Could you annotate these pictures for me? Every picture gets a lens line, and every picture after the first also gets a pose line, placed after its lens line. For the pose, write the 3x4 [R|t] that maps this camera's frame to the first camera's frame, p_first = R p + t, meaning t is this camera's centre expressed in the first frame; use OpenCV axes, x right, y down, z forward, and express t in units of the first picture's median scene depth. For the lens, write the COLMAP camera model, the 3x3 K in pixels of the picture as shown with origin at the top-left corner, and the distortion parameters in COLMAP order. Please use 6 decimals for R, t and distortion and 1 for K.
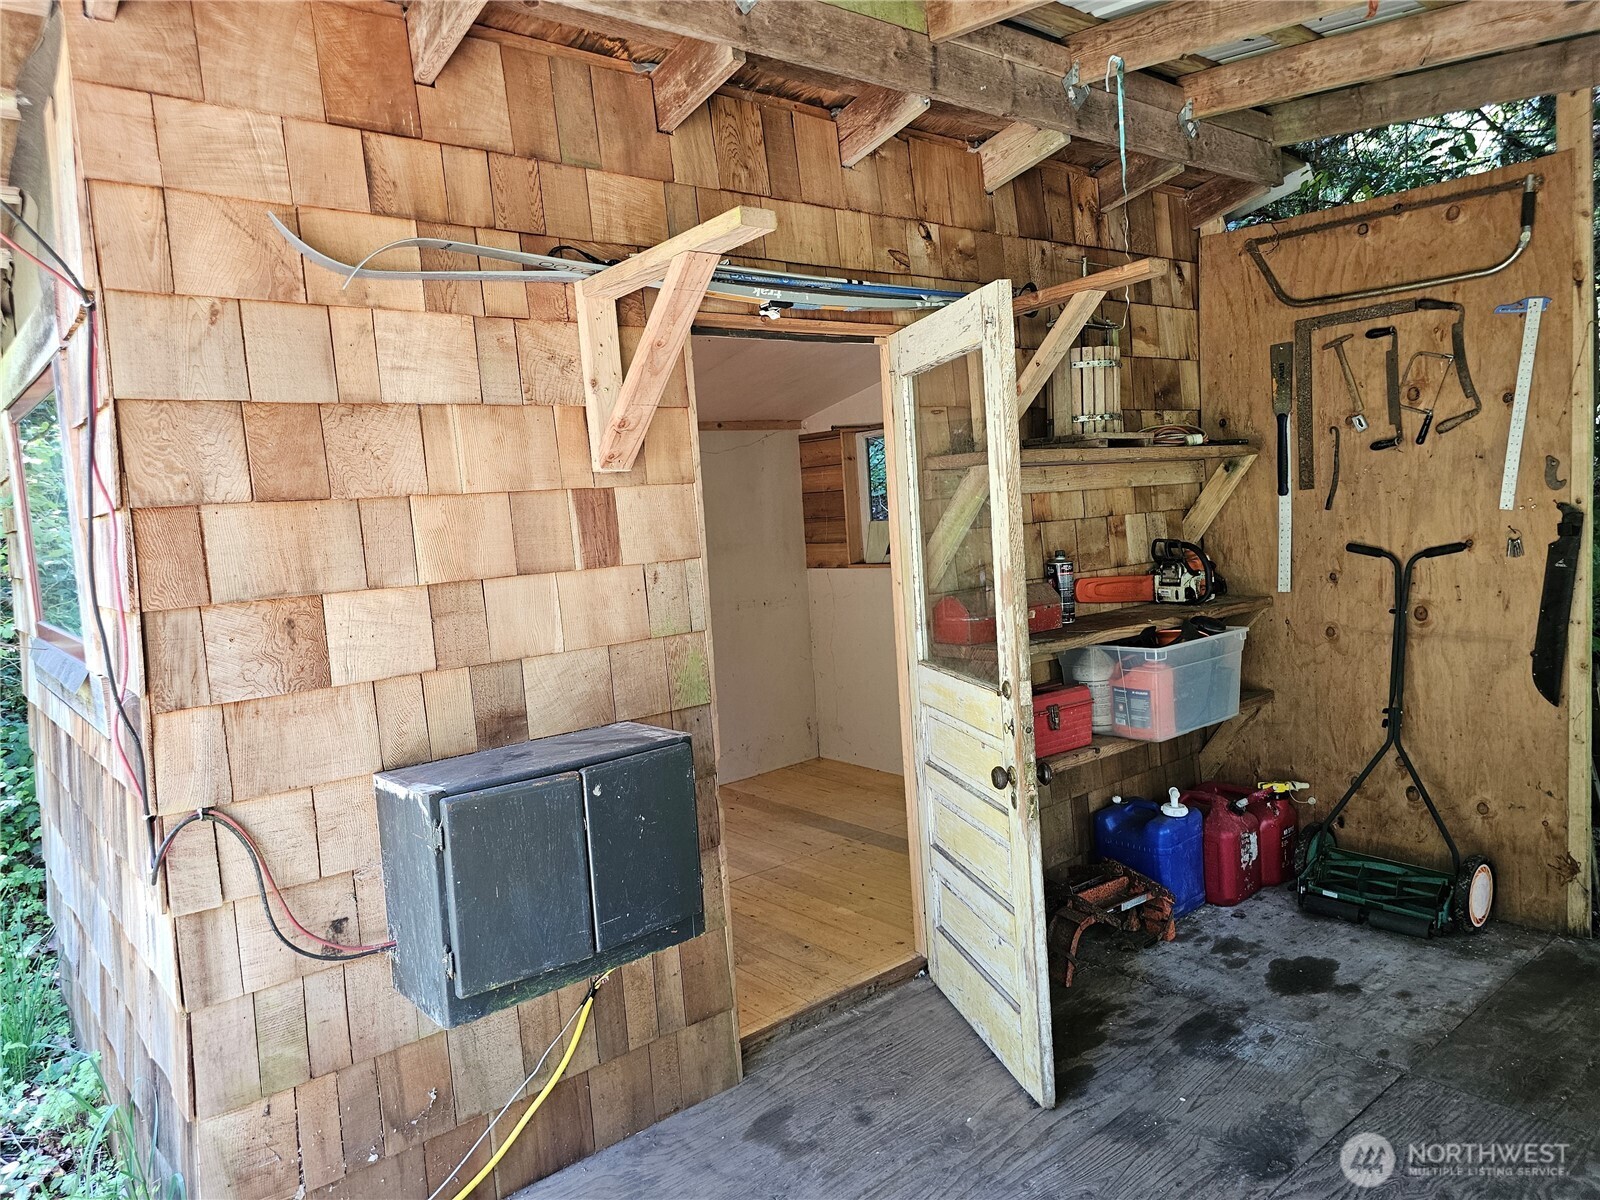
lens RADIAL K [[1069.0, 0, 793.7], [0, 1069.0, 597.8], [0, 0, 1]] dist [0.001020, -0.002948]
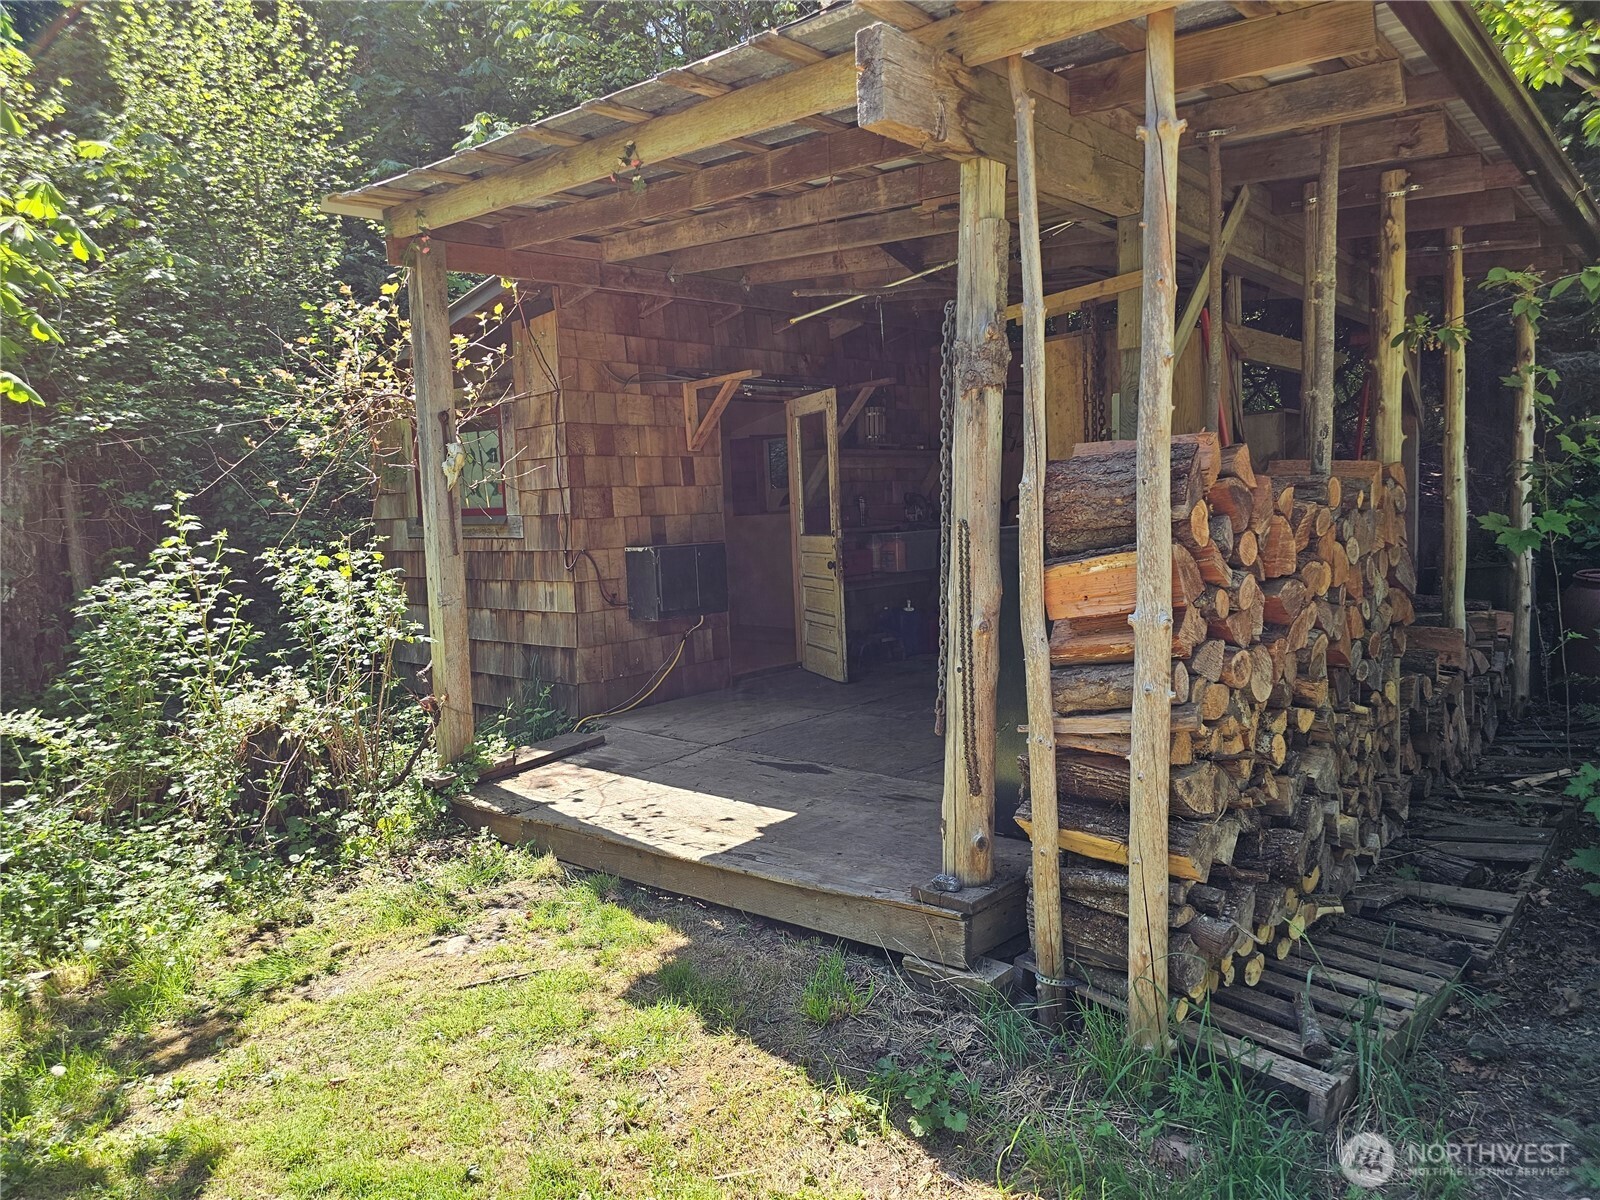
lens RADIAL K [[1069.0, 0, 802.9], [0, 1069.0, 600.8], [0, 0, 1]] dist [0.001020, -0.002948]
pose [[0.990178, 0.011631, 0.139326, -0.260491], [-0.011896, 0.999929, 0.001064, 0.254816], [-0.139304, -0.002711, 0.990246, -1.718506]]
